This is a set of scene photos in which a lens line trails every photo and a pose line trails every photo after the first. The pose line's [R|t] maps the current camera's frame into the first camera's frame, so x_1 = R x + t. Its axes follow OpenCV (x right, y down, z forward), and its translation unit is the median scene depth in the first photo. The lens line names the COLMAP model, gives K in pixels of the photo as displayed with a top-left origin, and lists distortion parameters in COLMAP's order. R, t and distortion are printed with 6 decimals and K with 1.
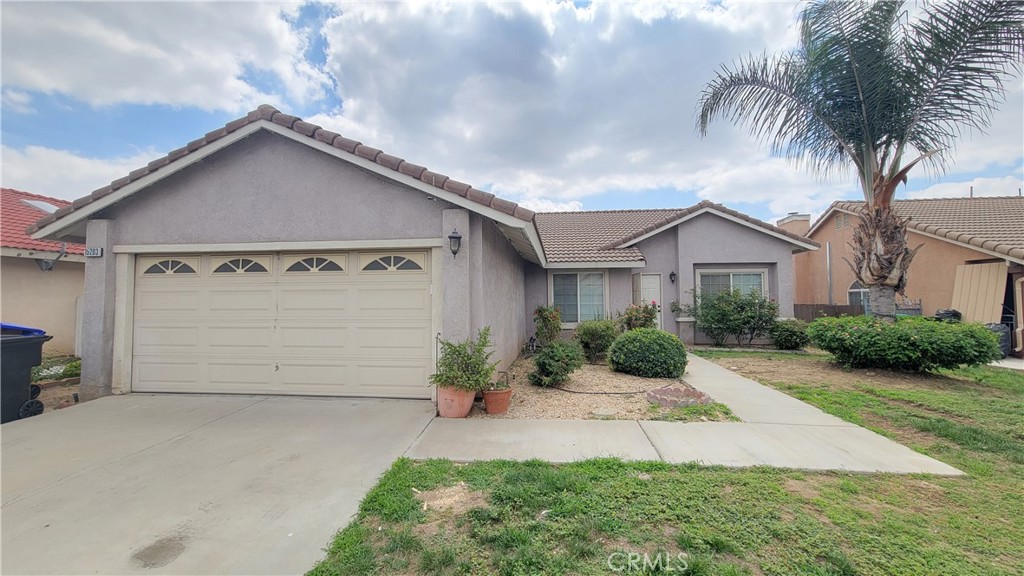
lens RADIAL K [[419.3, 0, 506.5], [0, 419.3, 284.2], [0, 0, 1]] dist [-0.003630, -0.000843]
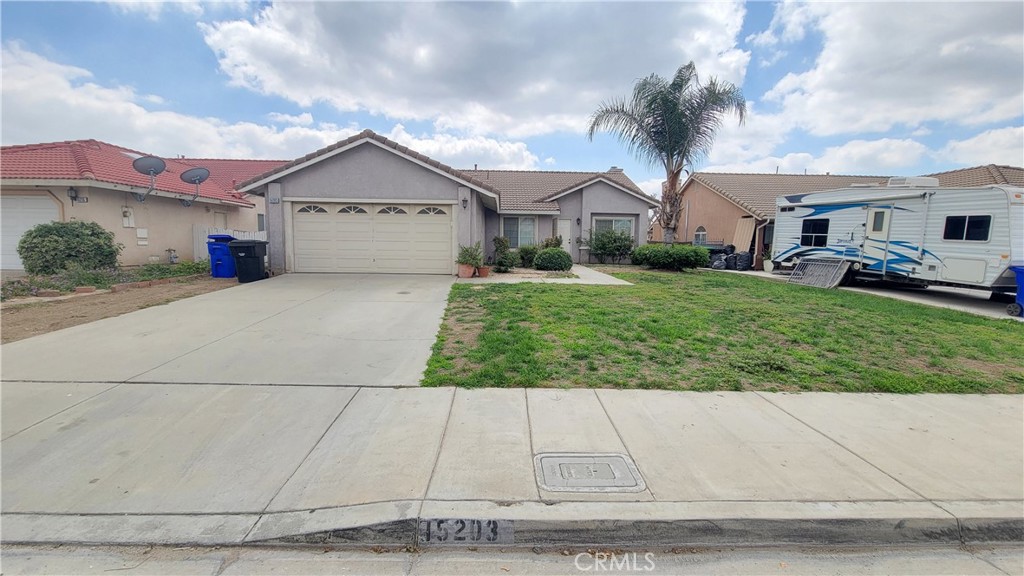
lens RADIAL K [[419.3, 0, 491.7], [0, 419.3, 302.2], [0, 0, 1]] dist [-0.003630, -0.000843]
pose [[0.995060, 0.007458, 0.098997, -0.098158], [-0.025410, 0.983091, 0.181346, 0.006480], [-0.095971, -0.182966, 0.978424, -0.655518]]
